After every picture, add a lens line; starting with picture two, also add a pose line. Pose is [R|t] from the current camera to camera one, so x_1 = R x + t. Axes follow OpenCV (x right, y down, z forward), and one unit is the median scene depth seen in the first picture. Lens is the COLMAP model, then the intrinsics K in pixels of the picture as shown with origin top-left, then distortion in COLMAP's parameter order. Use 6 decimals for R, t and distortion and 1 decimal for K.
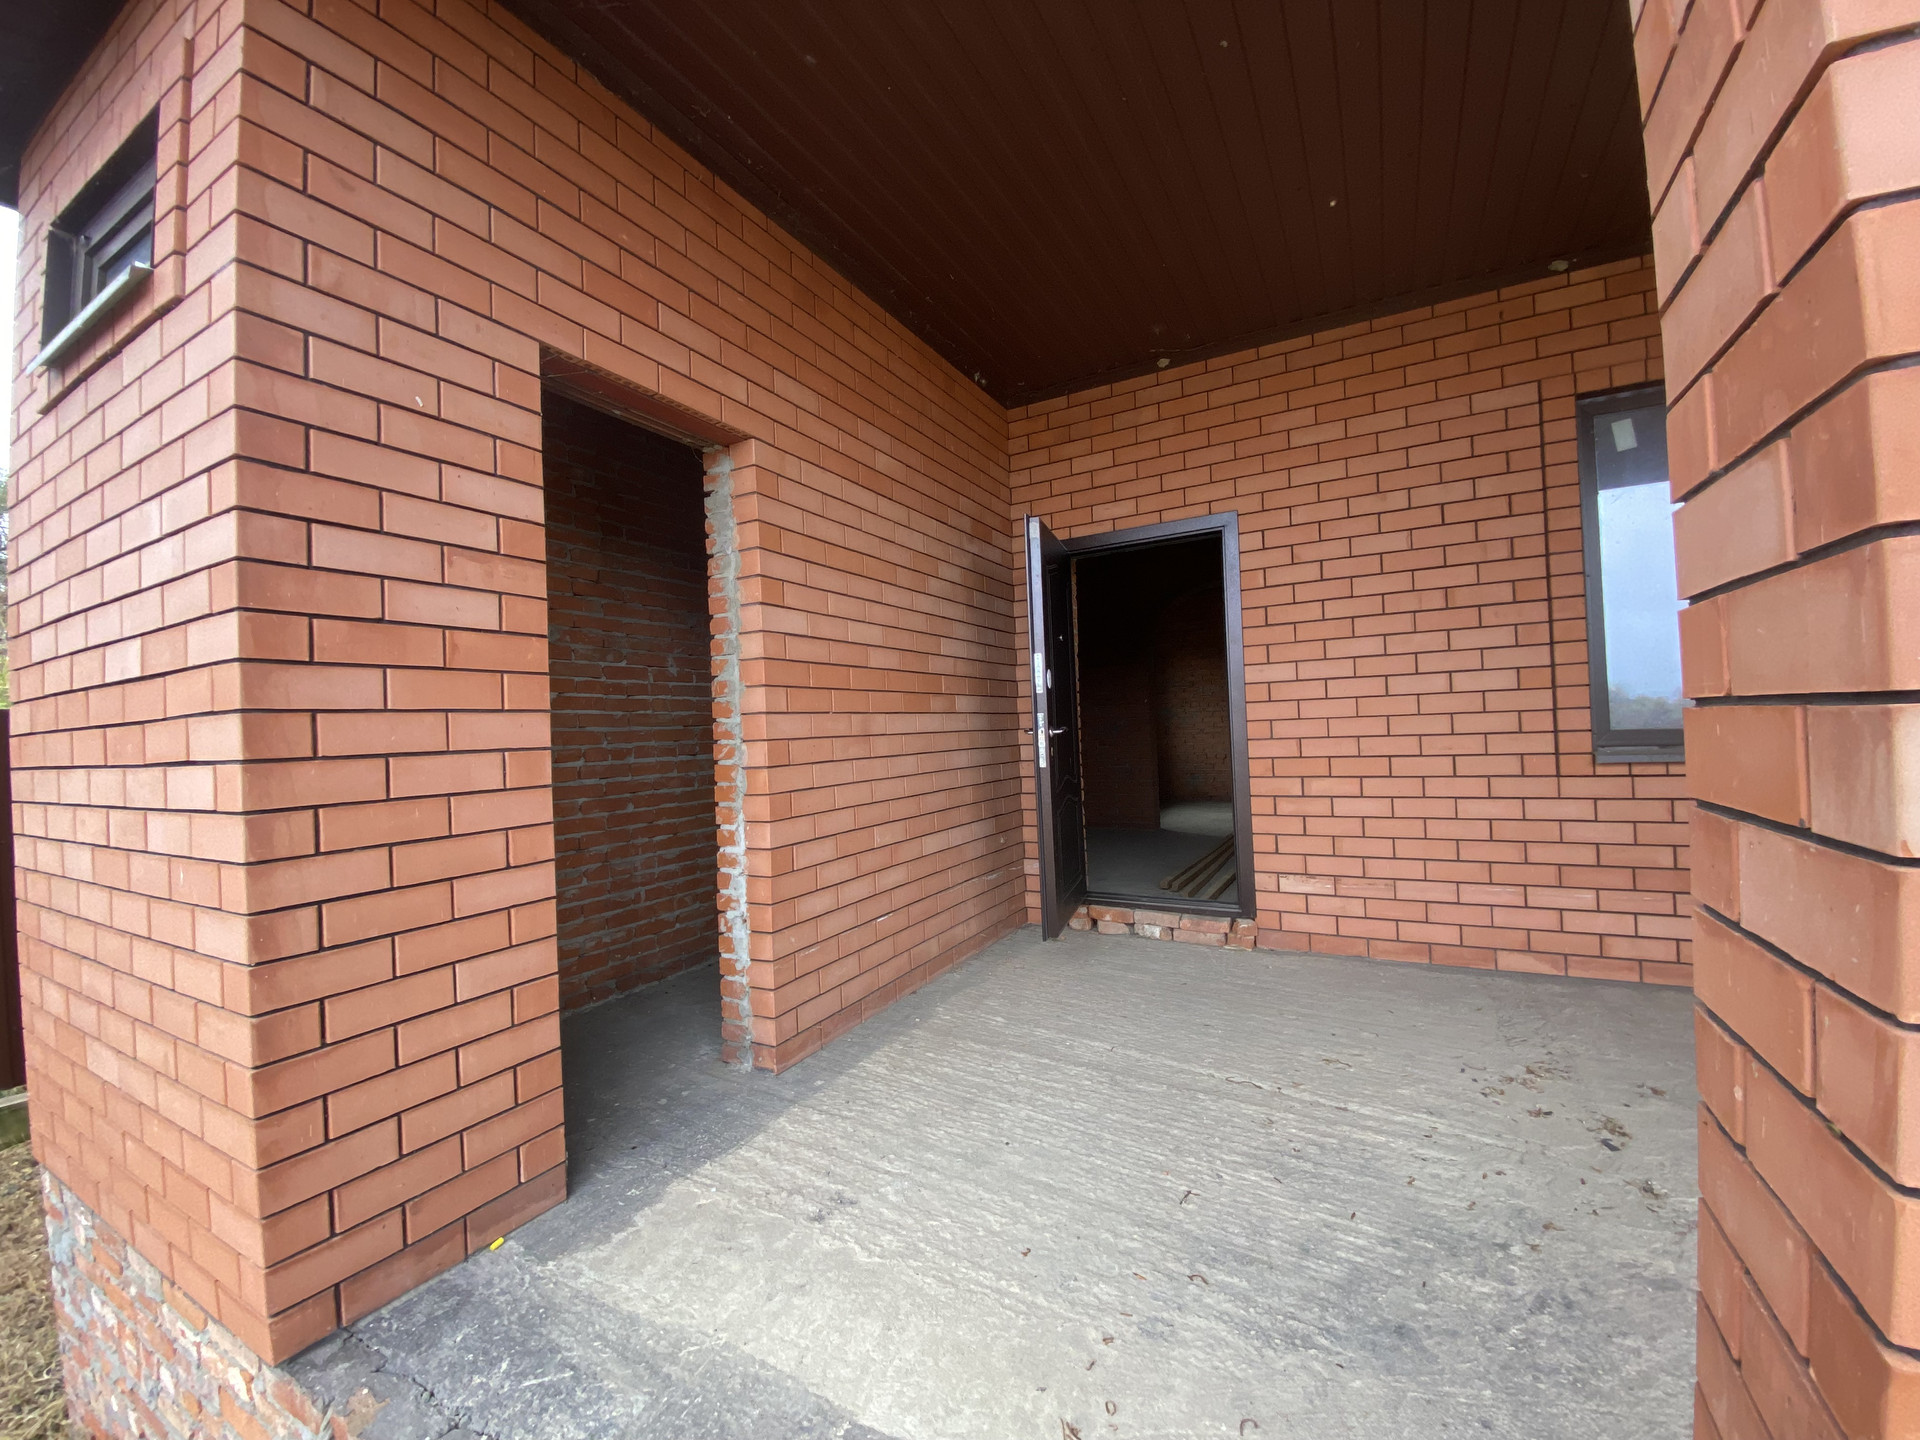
lens RADIAL K [[774.1, 0, 954.1], [0, 774.1, 724.6], [0, 0, 1]] dist [0.024857, -0.021867]
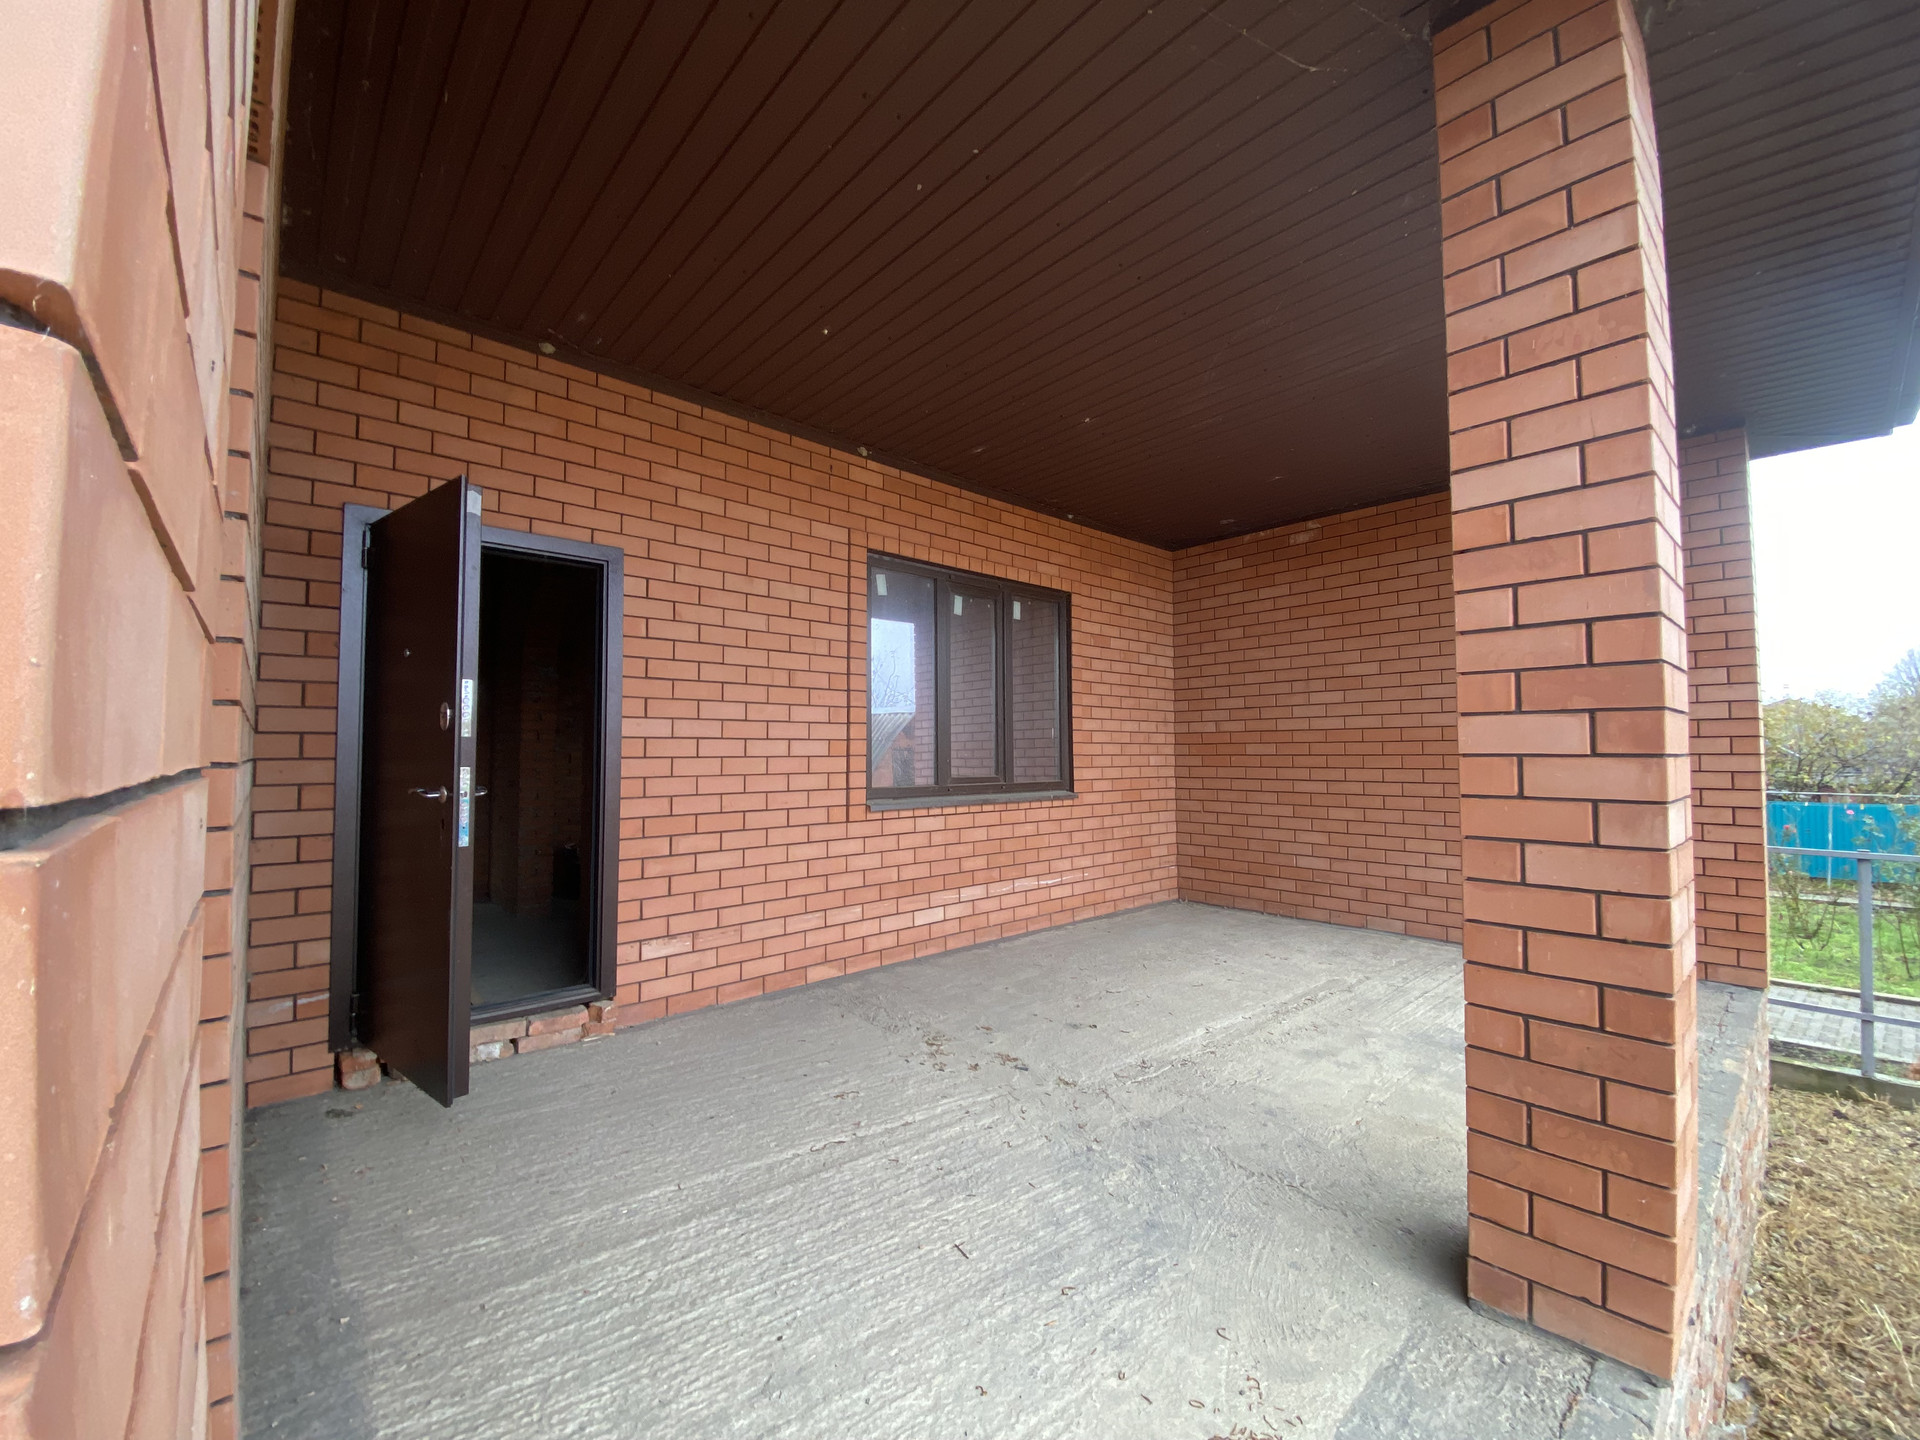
lens RADIAL K [[774.1, 0, 964.4], [0, 774.1, 719.8], [0, 0, 1]] dist [0.024857, -0.021867]
pose [[0.333046, 0.077990, 0.939680, -0.415296], [-0.017645, 0.996914, -0.076486, -0.011591], [-0.942745, 0.008893, 0.333395, 0.364404]]
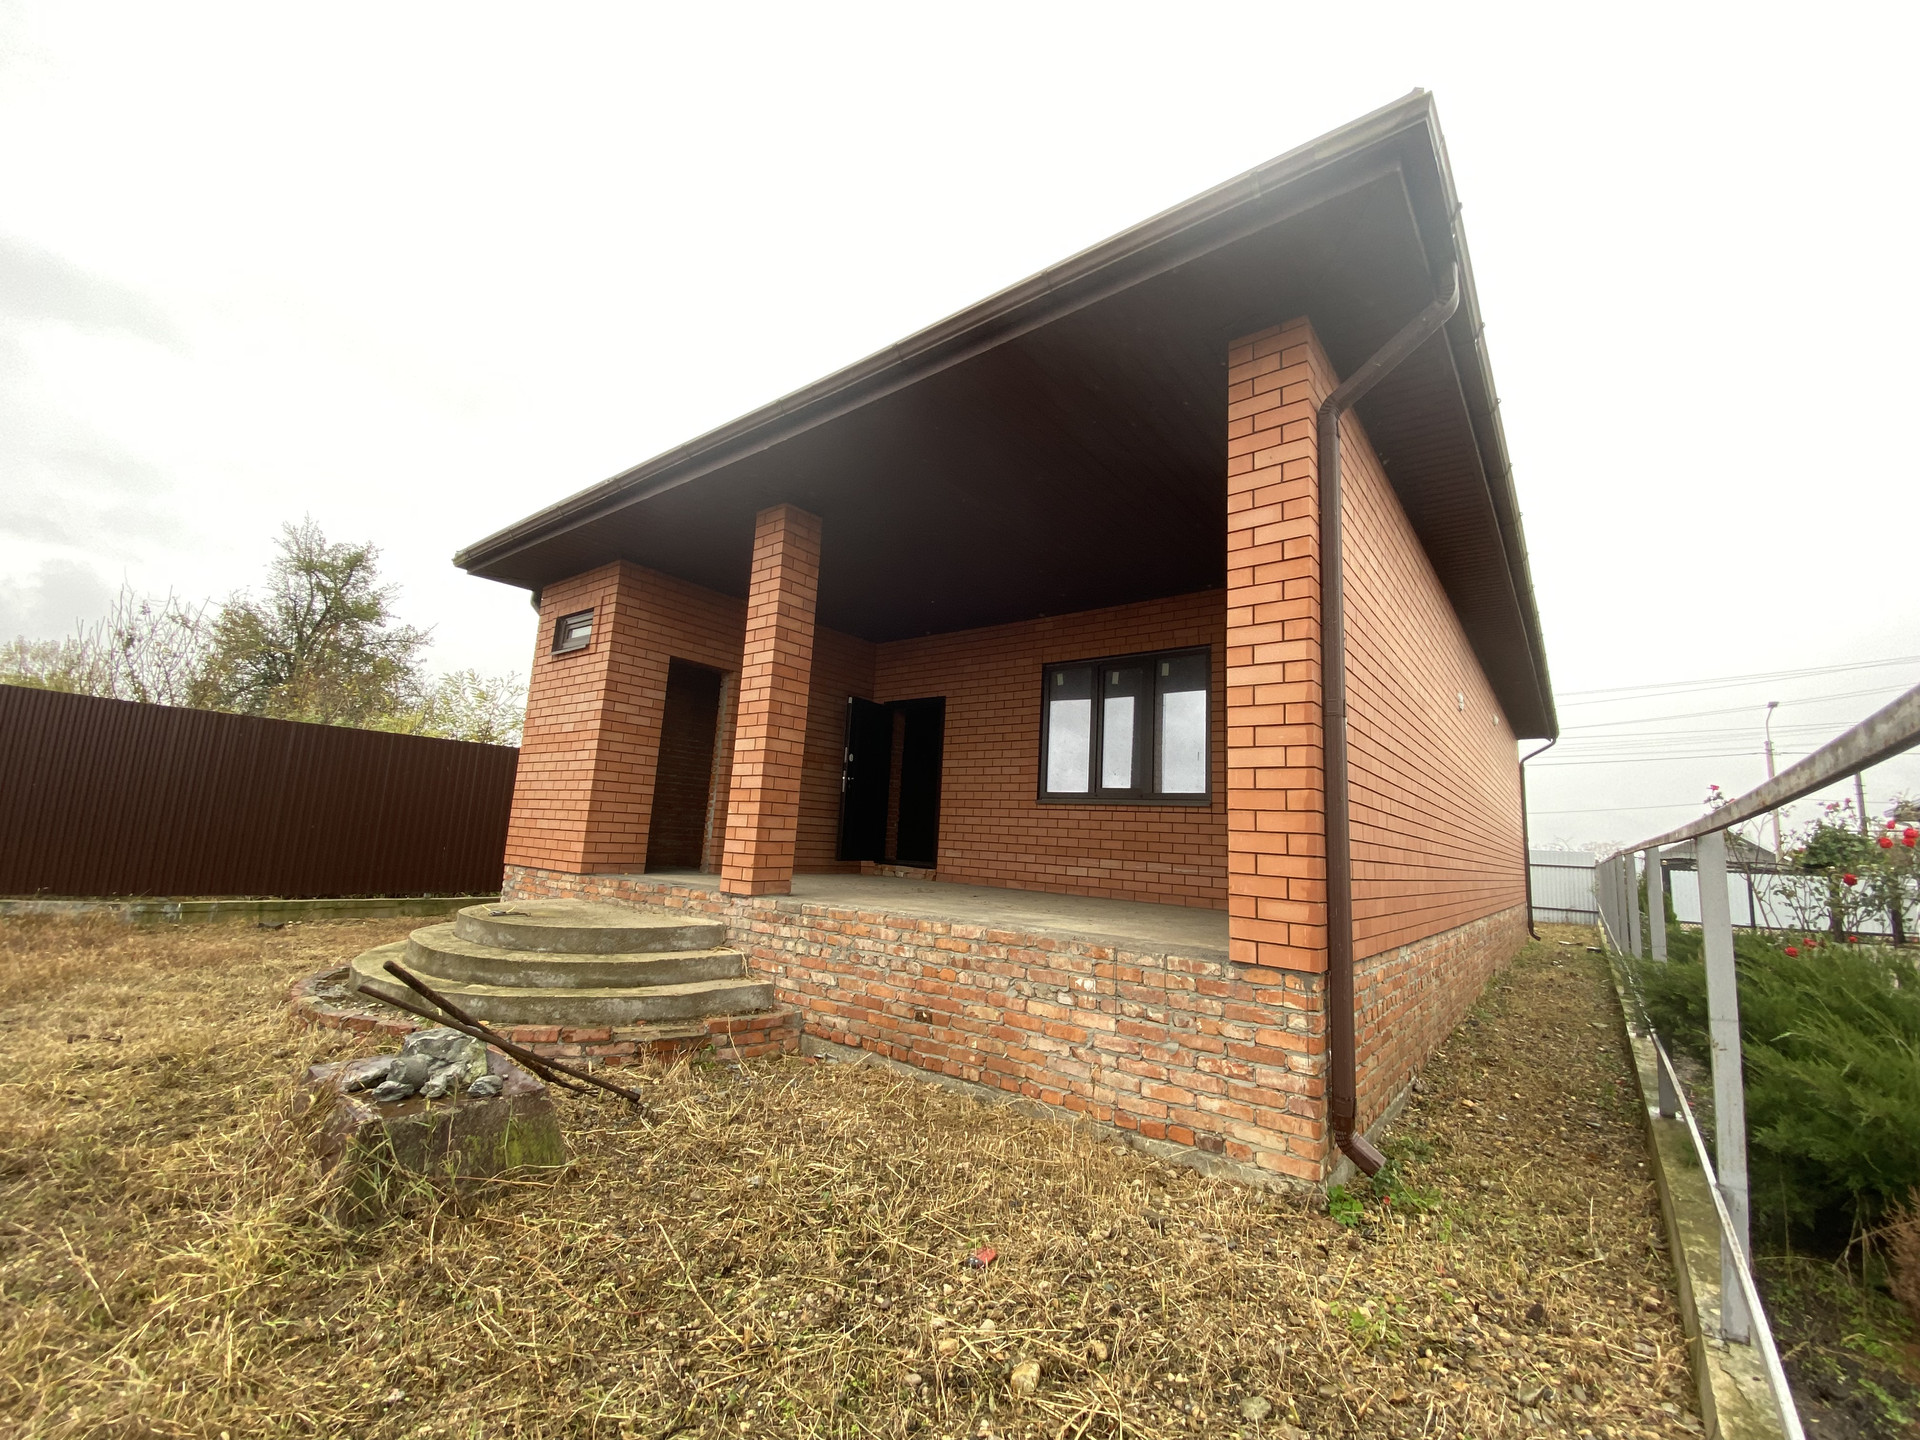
lens RADIAL K [[774.1, 0, 964.4], [0, 774.1, 721.7], [0, 0, 1]] dist [0.024857, -0.021867]
pose [[0.979181, 0.063643, -0.192756, 1.032281], [-0.091724, 0.985830, -0.140450, 0.156775], [0.181086, 0.155206, 0.971143, -1.512625]]
